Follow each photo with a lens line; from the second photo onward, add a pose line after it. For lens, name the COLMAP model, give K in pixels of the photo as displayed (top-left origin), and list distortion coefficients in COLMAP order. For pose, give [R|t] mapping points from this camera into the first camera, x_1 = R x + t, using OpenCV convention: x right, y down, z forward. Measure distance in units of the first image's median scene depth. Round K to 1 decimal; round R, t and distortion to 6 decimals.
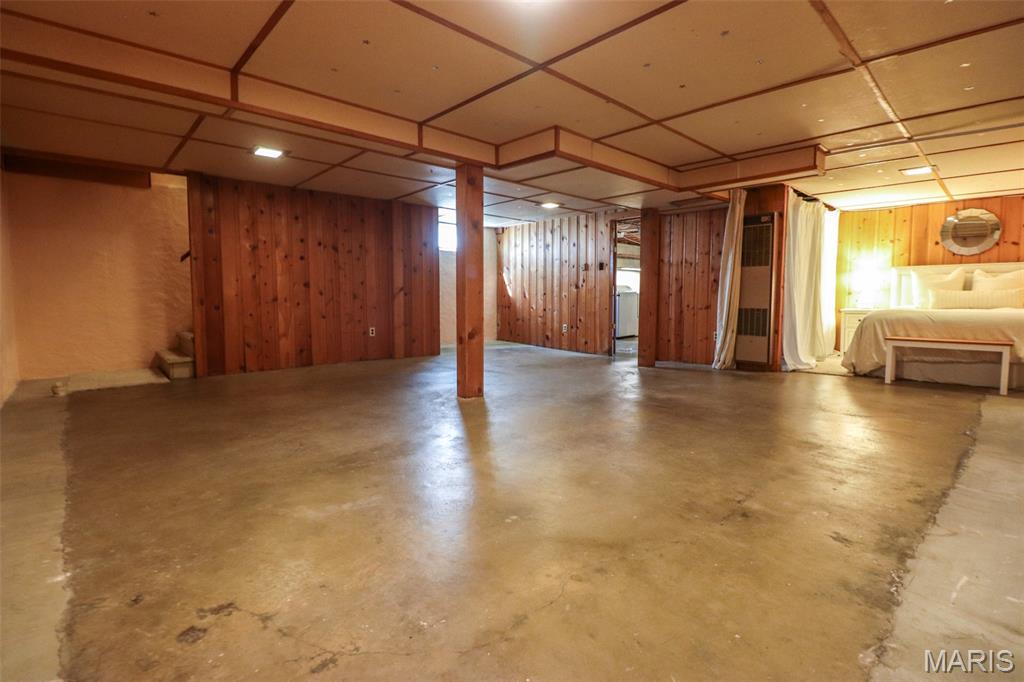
lens RADIAL K [[475.4, 0, 510.2], [0, 475.4, 328.9], [0, 0, 1]] dist [0.011300, -0.020421]
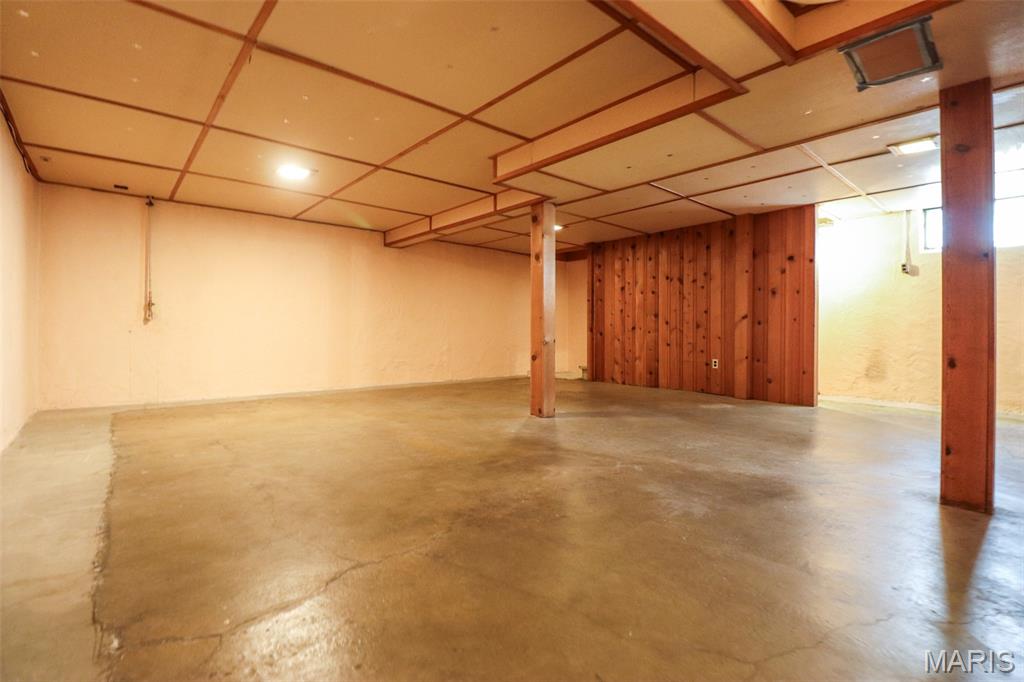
lens RADIAL K [[475.4, 0, 510.2], [0, 475.4, 328.9], [0, 0, 1]] dist [0.011300, -0.020421]
pose [[-0.045659, -0.001726, -0.998956, 0.707243], [-0.076790, 0.997046, 0.001787, -0.035579], [0.996001, 0.076791, -0.045656, 0.695725]]
